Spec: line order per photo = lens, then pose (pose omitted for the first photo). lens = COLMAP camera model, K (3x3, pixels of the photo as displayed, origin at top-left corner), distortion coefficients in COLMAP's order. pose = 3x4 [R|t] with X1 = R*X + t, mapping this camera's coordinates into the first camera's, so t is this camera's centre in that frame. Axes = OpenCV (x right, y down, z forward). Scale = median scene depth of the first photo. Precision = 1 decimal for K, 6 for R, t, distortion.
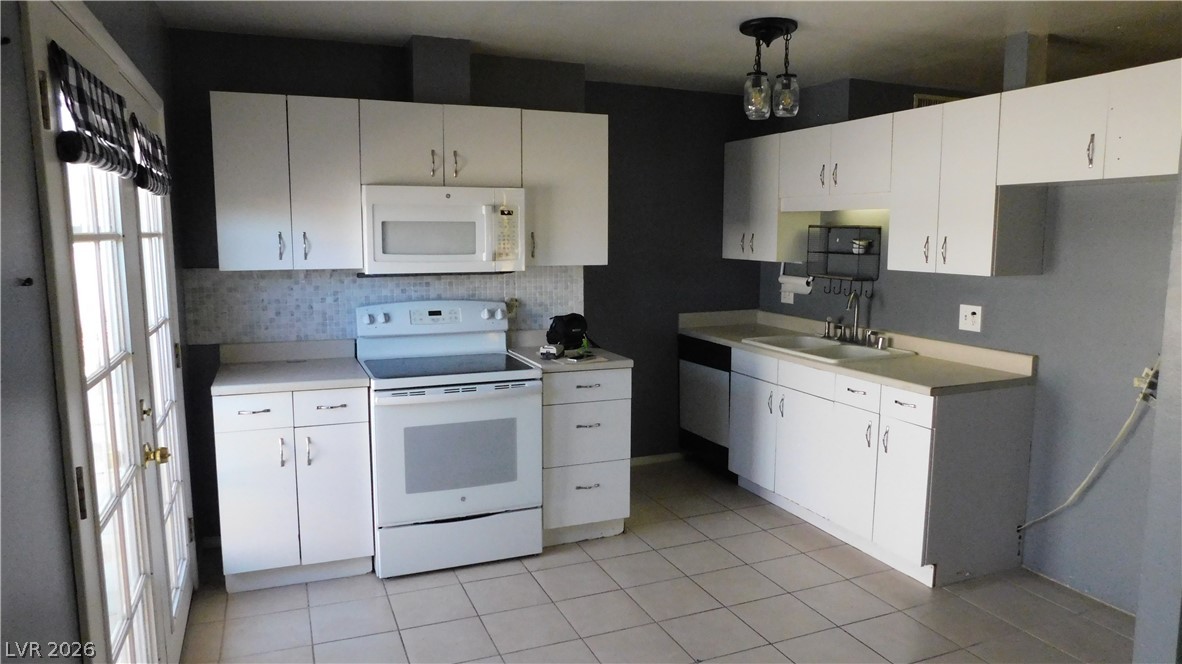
lens RADIAL K [[778.1, 0, 594.8], [0, 778.1, 330.7], [0, 0, 1]] dist [-0.074710, 0.058661]
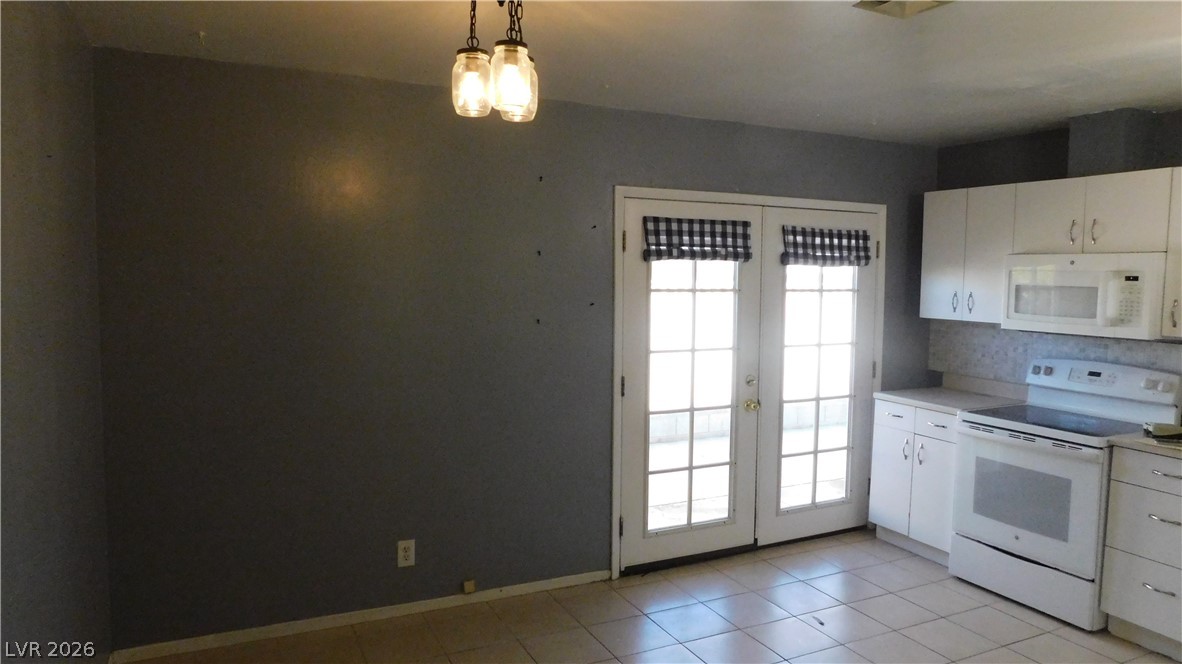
lens RADIAL K [[778.1, 0, 594.8], [0, 778.1, 330.7], [0, 0, 1]] dist [-0.074710, 0.058661]
pose [[0.059475, 0.072694, -0.995579, 0.805875], [-0.139671, 0.988140, 0.063807, -0.054581], [0.988410, 0.135258, 0.068923, 0.281386]]
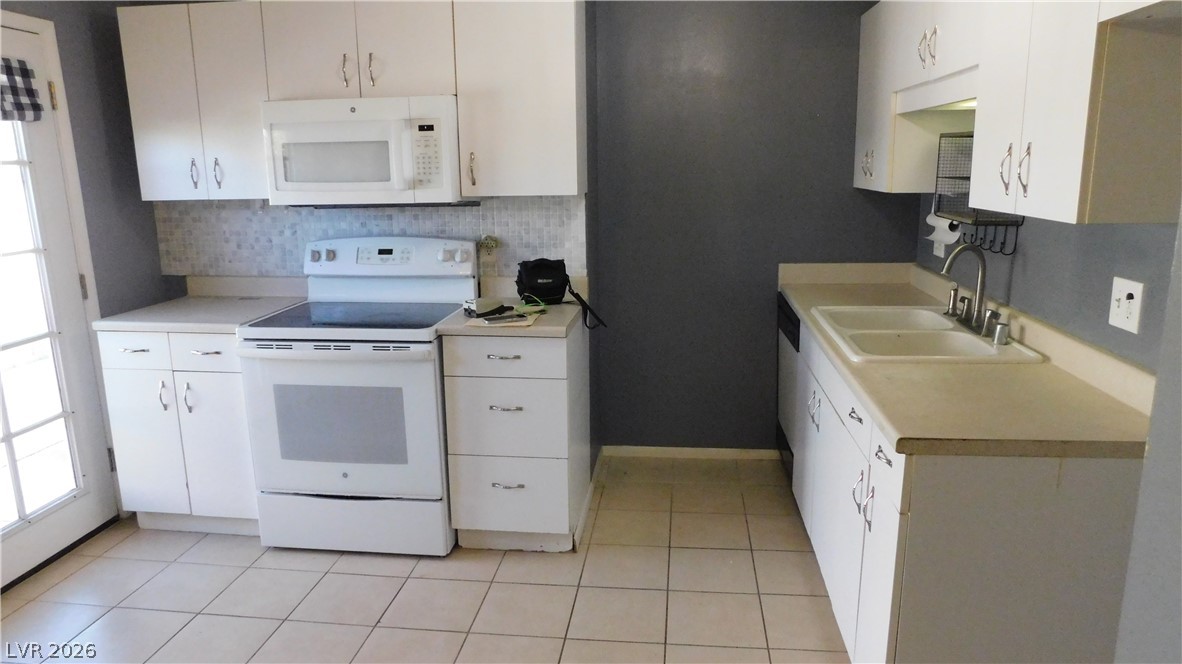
lens RADIAL K [[778.1, 0, 594.8], [0, 778.1, 330.7], [0, 0, 1]] dist [-0.074710, 0.058661]
pose [[0.870695, 0.089531, -0.483606, 0.436667], [-0.046263, 0.993841, 0.100698, -0.034632], [0.489643, -0.065305, 0.869474, 0.392919]]
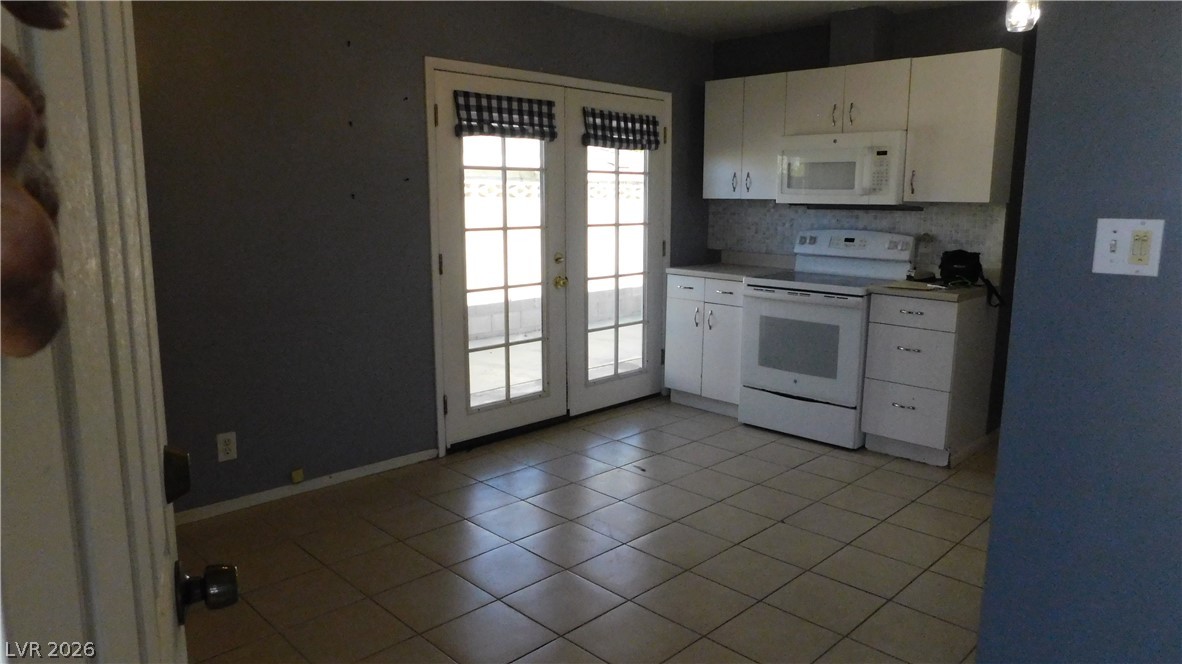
lens RADIAL K [[778.1, 0, 594.8], [0, 778.1, 330.7], [0, 0, 1]] dist [-0.074710, 0.058661]
pose [[0.377712, 0.155344, -0.912799, 0.809578], [-0.121631, 0.985608, 0.117404, 0.025036], [0.917900, 0.066680, 0.391170, 0.186704]]
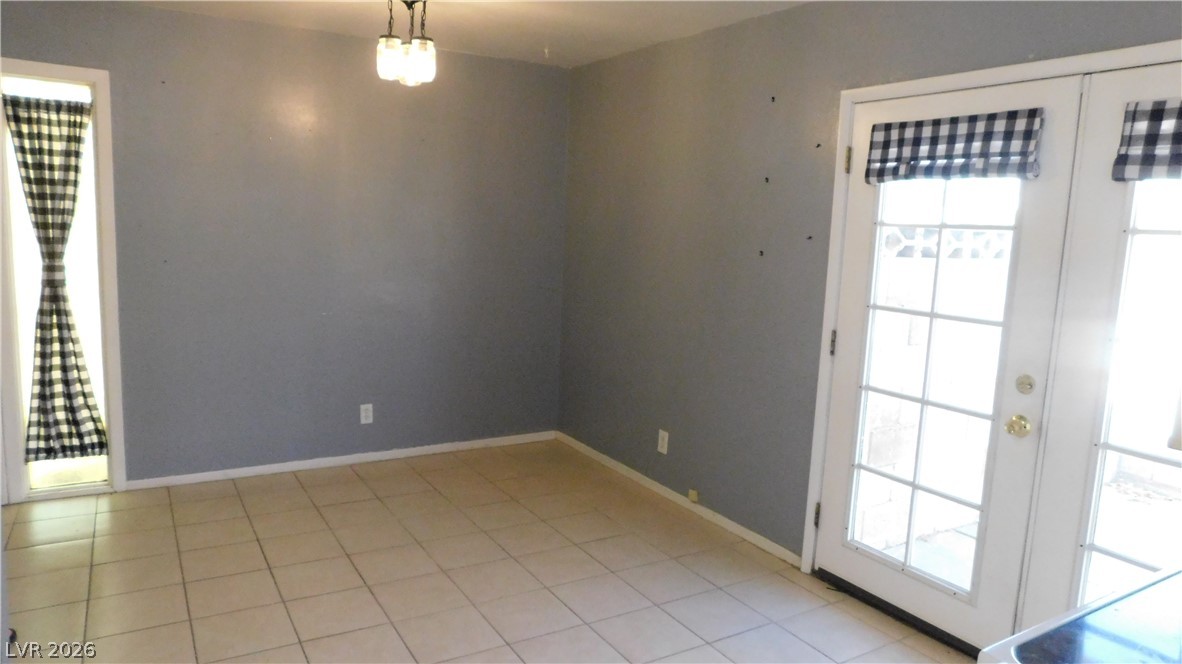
lens RADIAL K [[778.1, 0, 594.8], [0, 778.1, 330.7], [0, 0, 1]] dist [-0.074710, 0.058661]
pose [[-0.987539, -0.021248, -0.155932, 0.127214], [-0.062206, 0.962855, 0.262757, -0.138376], [0.144557, 0.269182, -0.952179, 1.192351]]
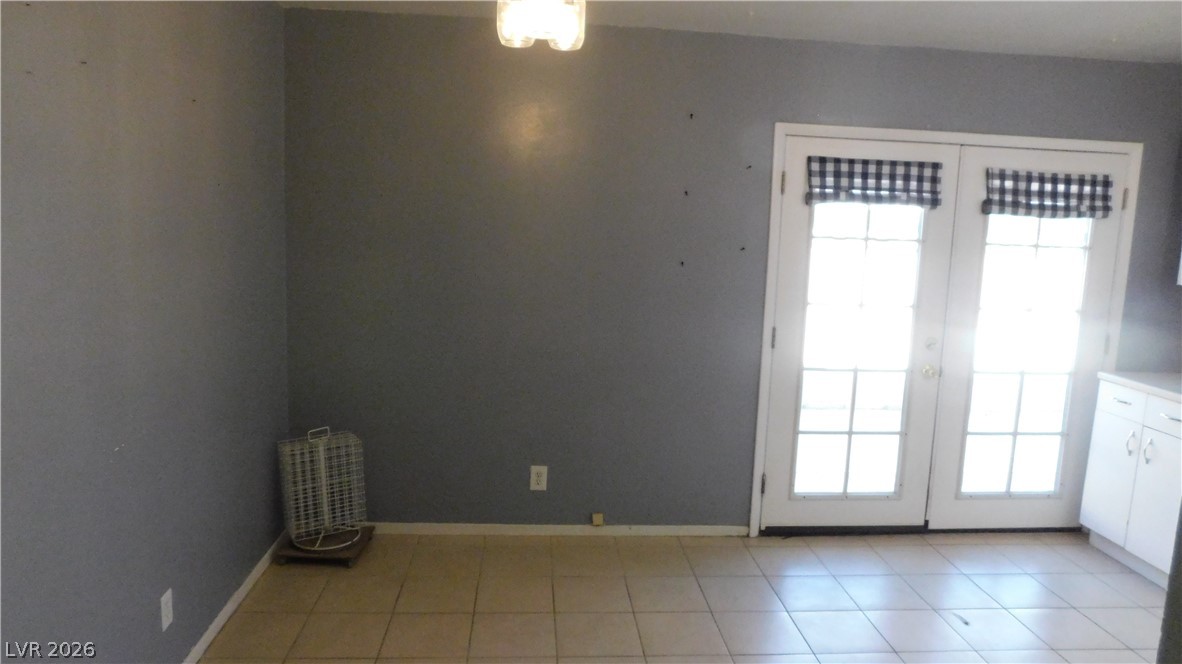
lens RADIAL K [[778.1, 0, 594.8], [0, 778.1, 330.7], [0, 0, 1]] dist [-0.074710, 0.058661]
pose [[-0.312909, 0.123407, -0.941732, 0.767947], [-0.158680, 0.970795, 0.179940, -0.069654], [0.936434, 0.205739, -0.284188, 0.474392]]
